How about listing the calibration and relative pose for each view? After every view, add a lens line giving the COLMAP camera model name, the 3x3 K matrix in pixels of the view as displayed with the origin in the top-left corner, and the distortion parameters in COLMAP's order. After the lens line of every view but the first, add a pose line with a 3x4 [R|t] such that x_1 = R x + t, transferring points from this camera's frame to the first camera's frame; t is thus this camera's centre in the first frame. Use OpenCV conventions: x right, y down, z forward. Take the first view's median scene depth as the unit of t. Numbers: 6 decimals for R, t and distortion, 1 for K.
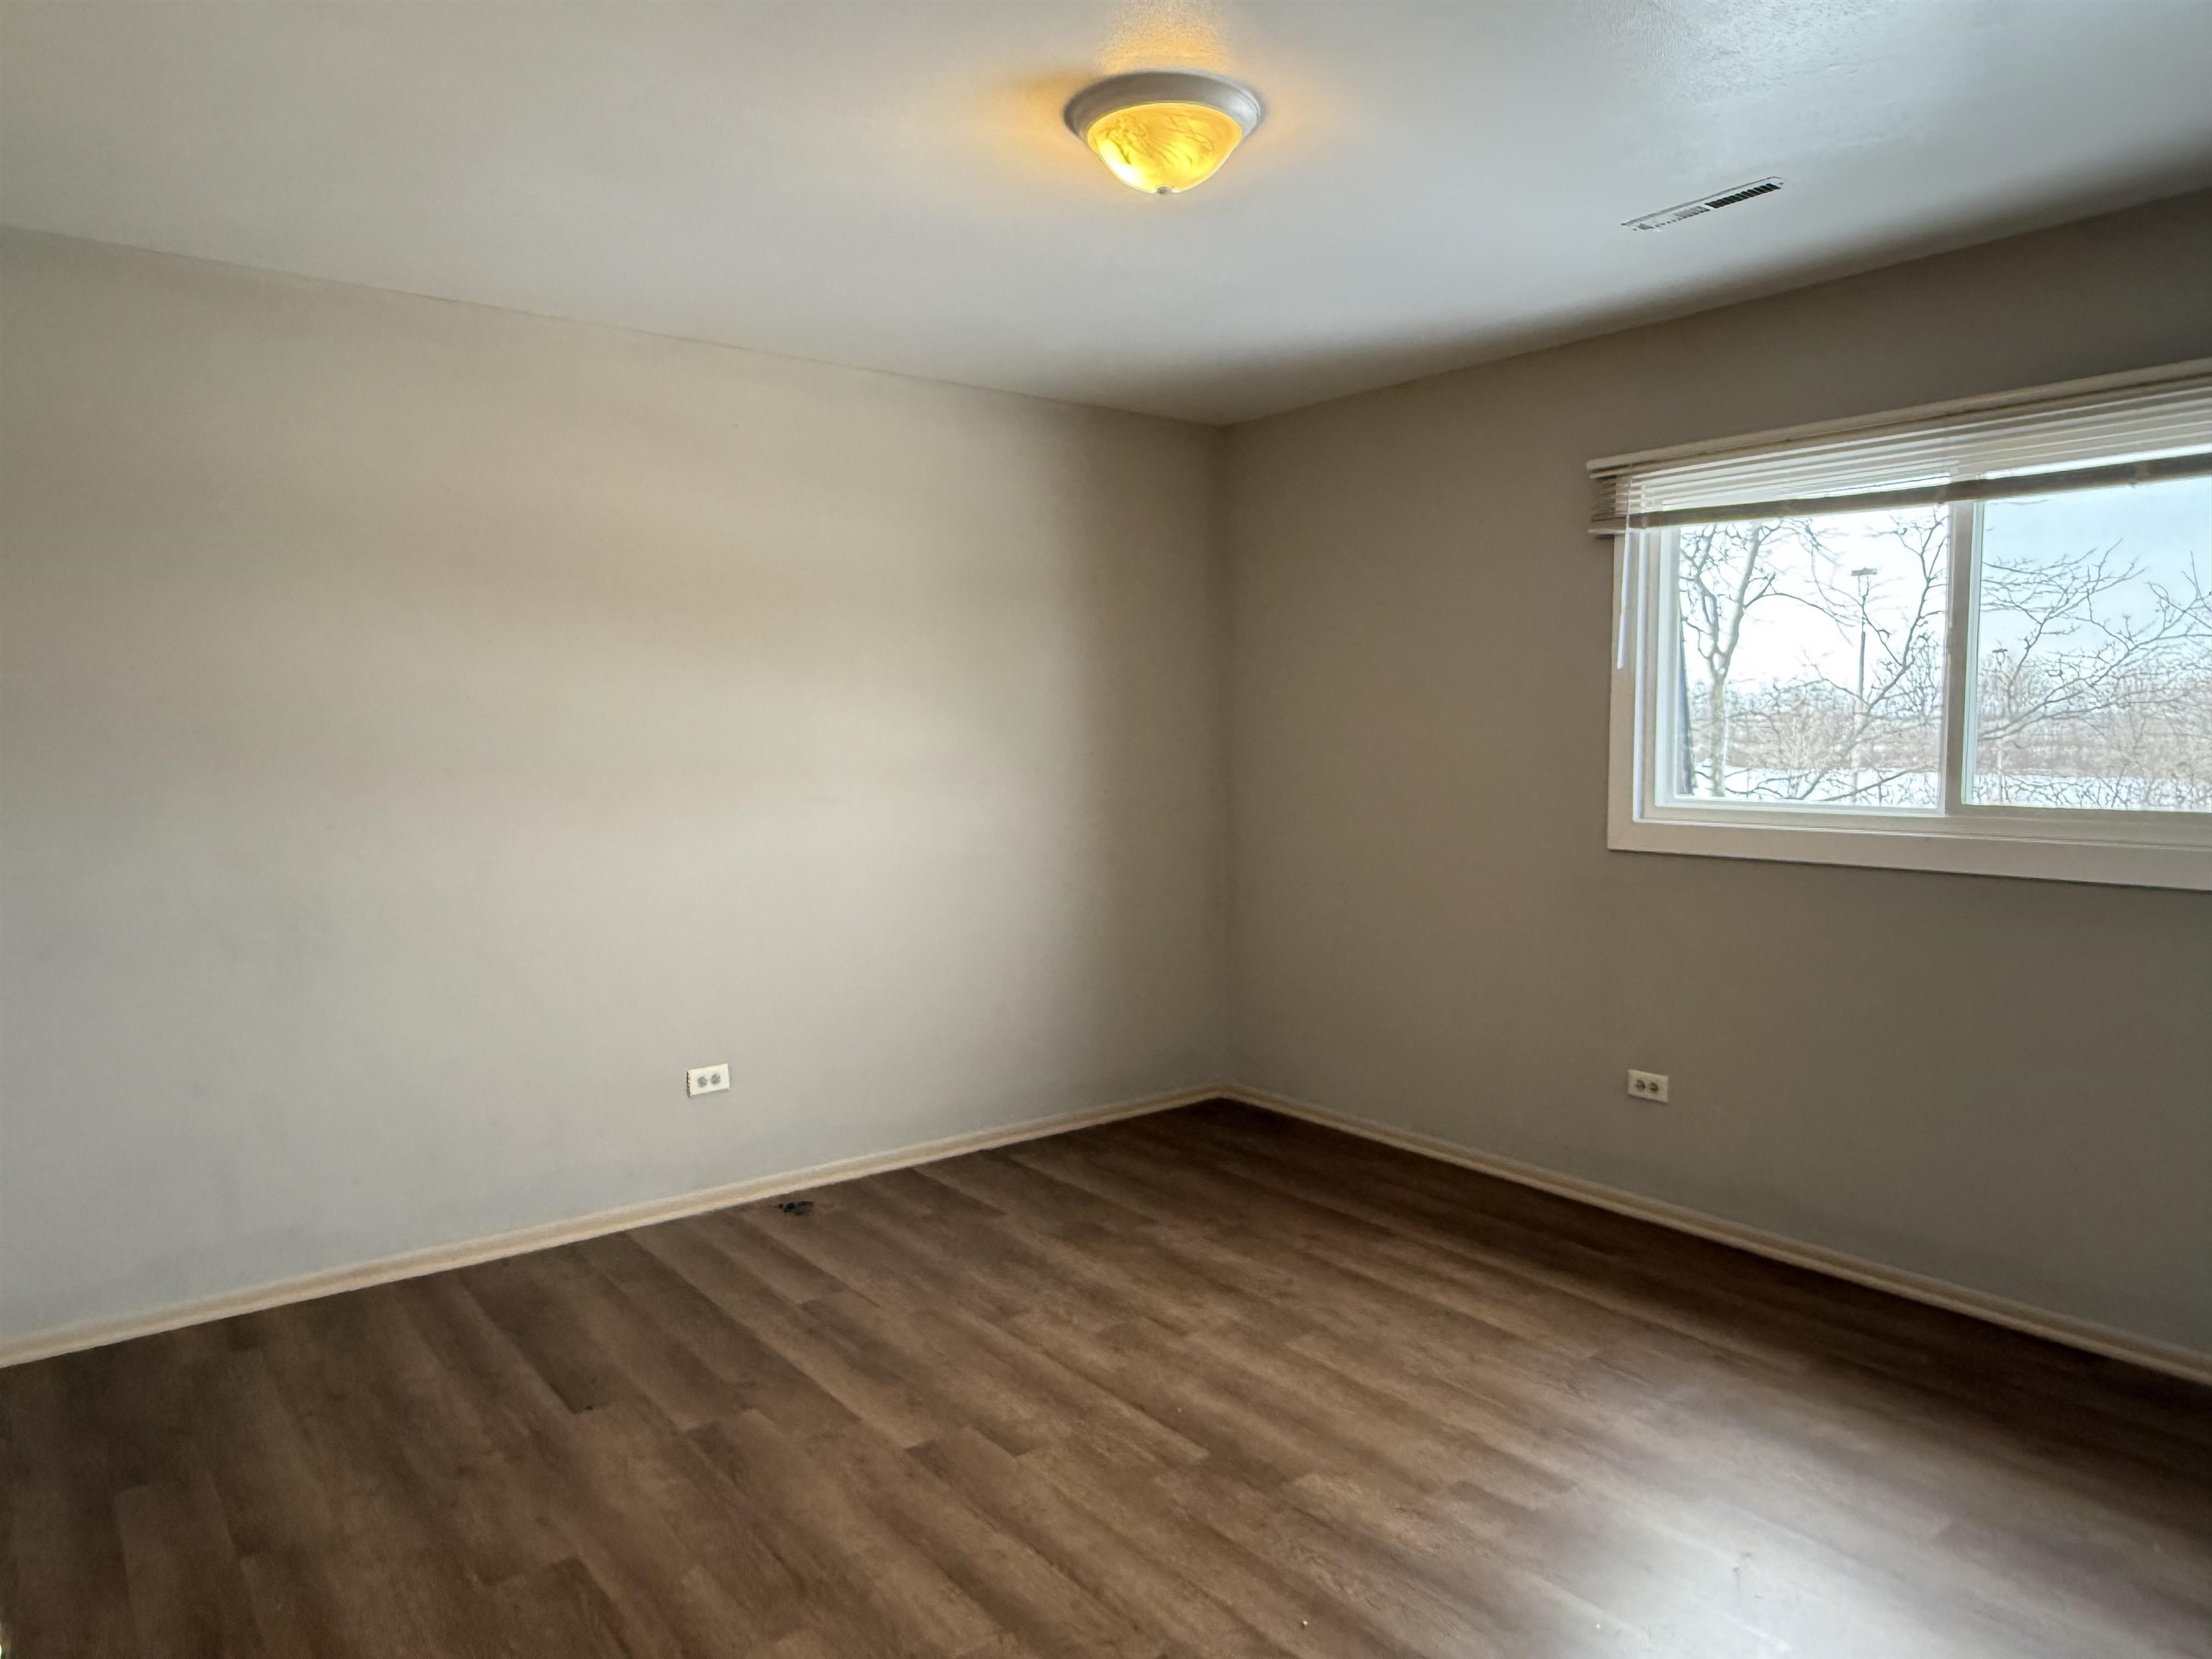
lens RADIAL K [[1406.2, 0, 1108.3], [0, 1406.2, 828.2], [0, 0, 1]] dist [-0.002386, 0.004446]
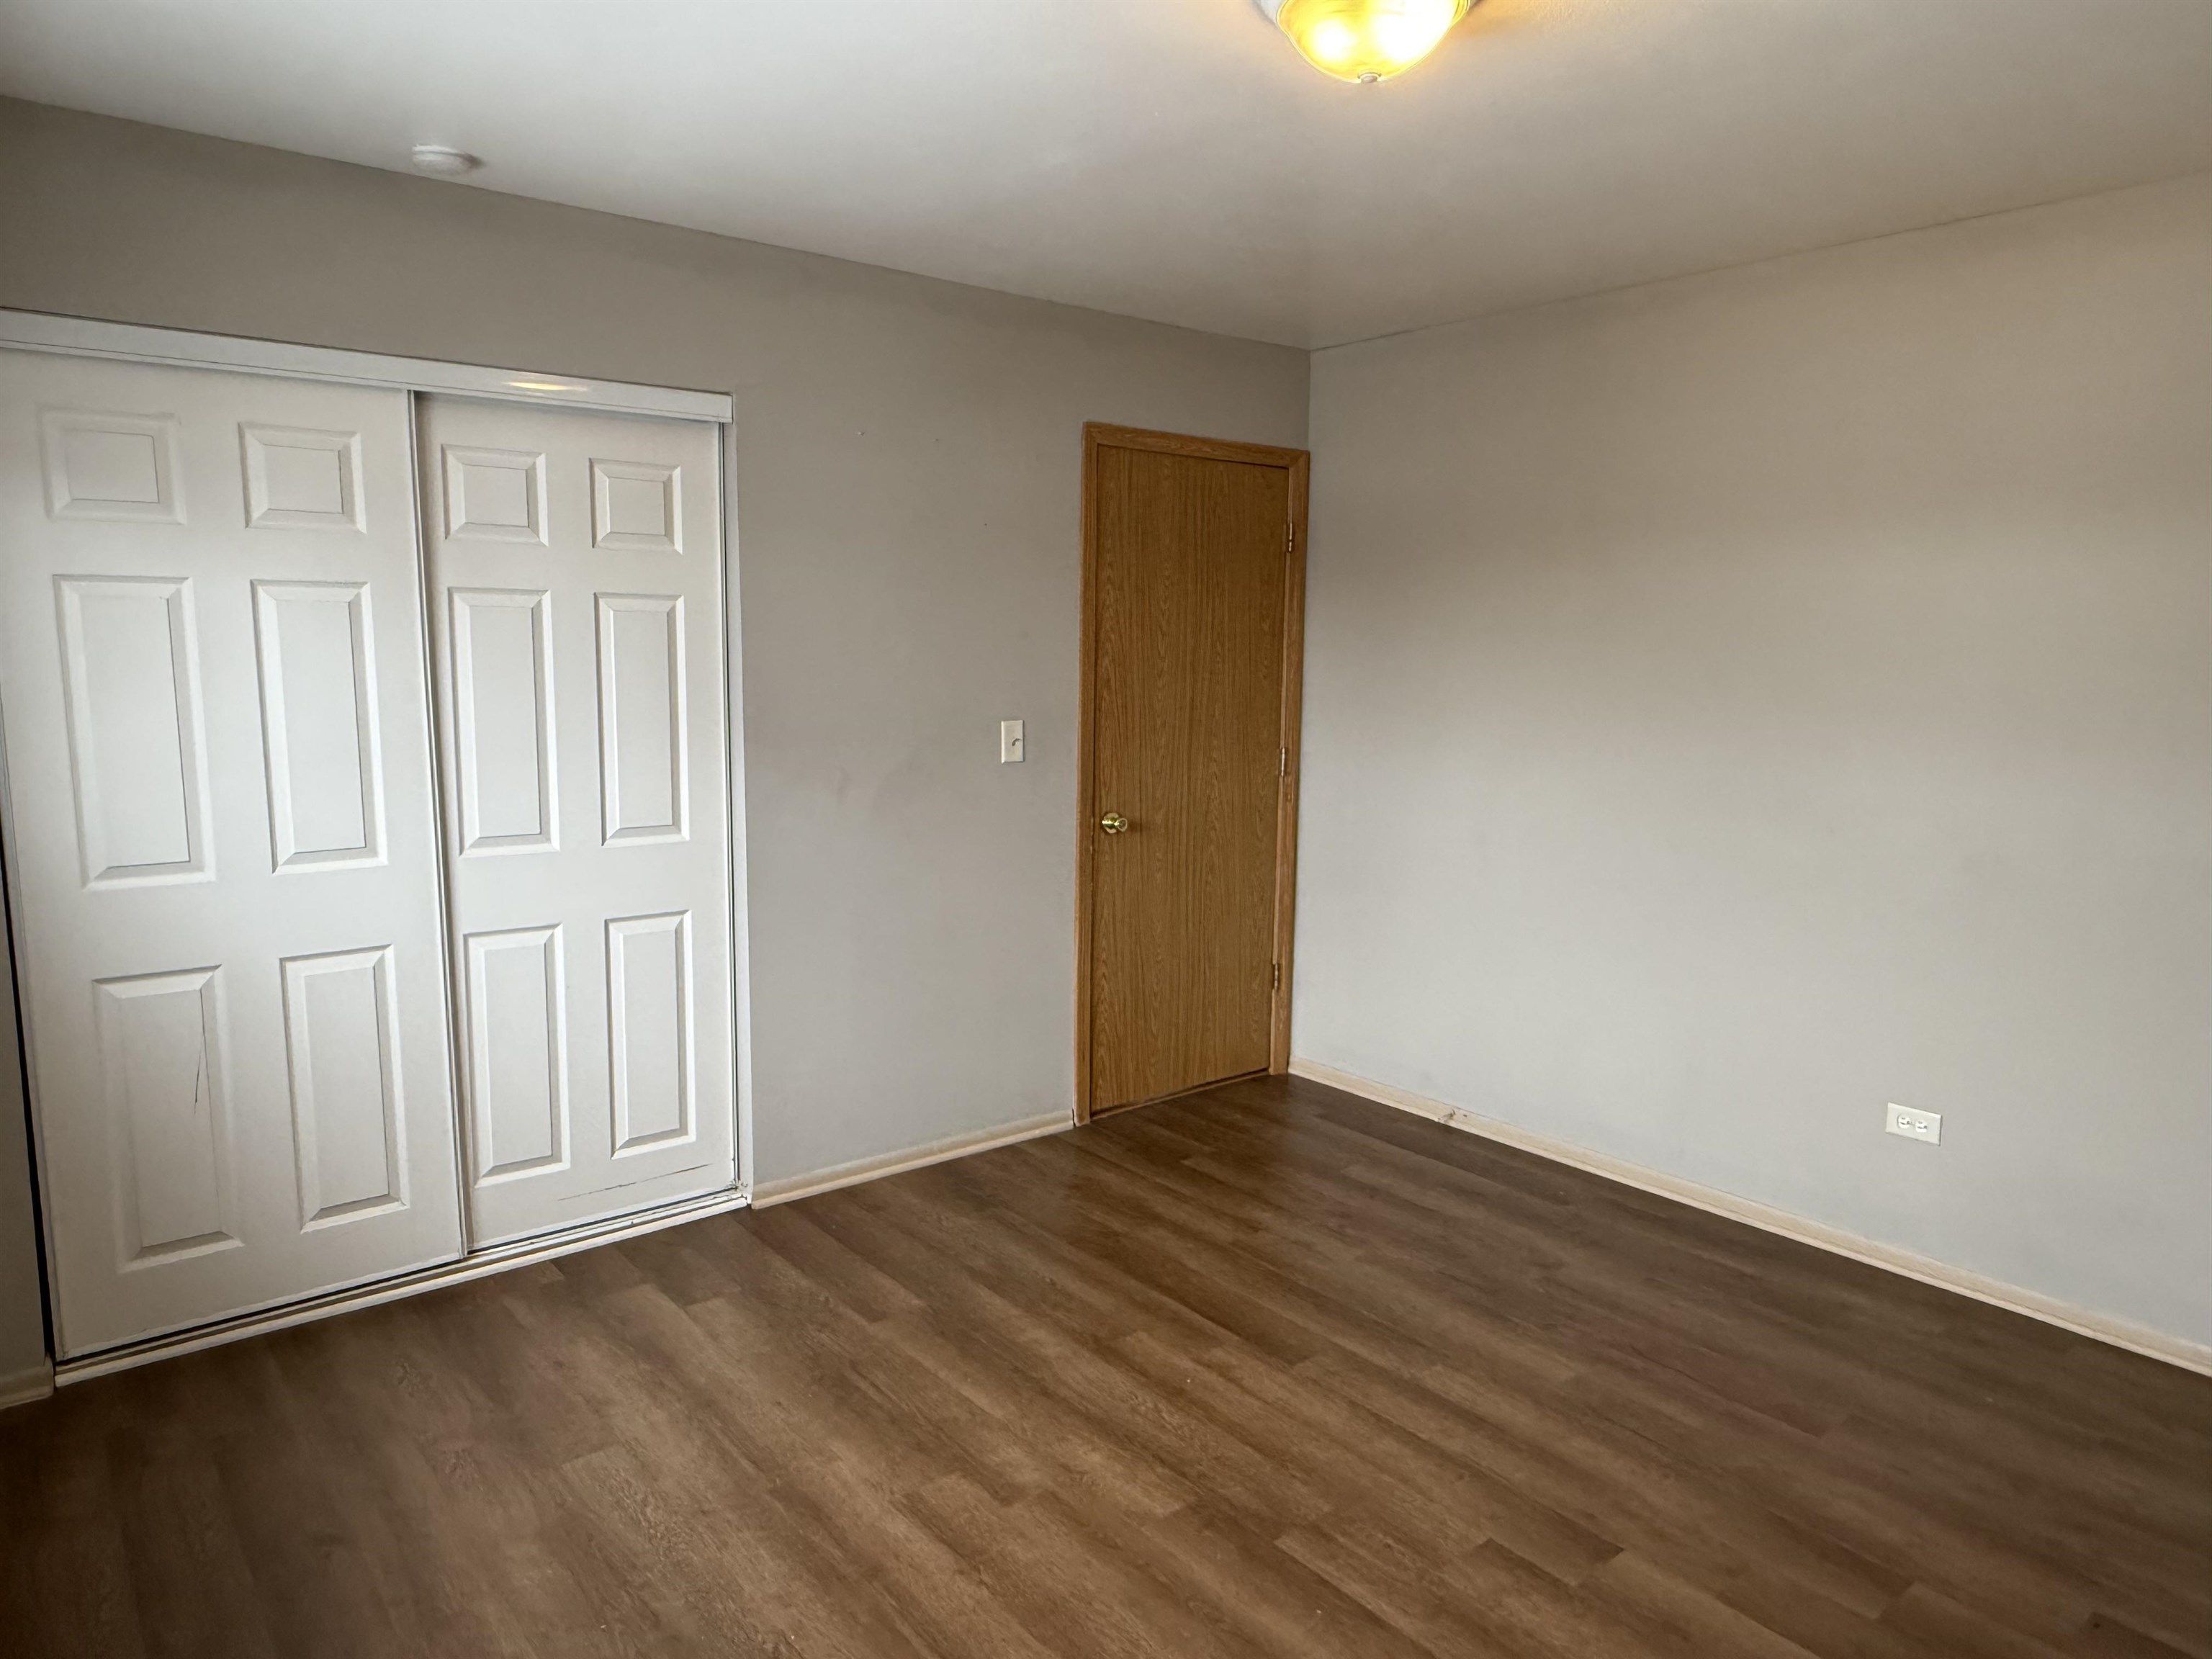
lens RADIAL K [[1406.2, 0, 1105.1], [0, 1406.2, 831.4], [0, 0, 1]] dist [-0.002386, 0.004446]
pose [[-0.999960, -0.004148, -0.007929, 0.197550], [-0.005631, 0.980312, 0.197374, -0.175939], [0.006954, 0.197411, -0.980296, 1.873228]]
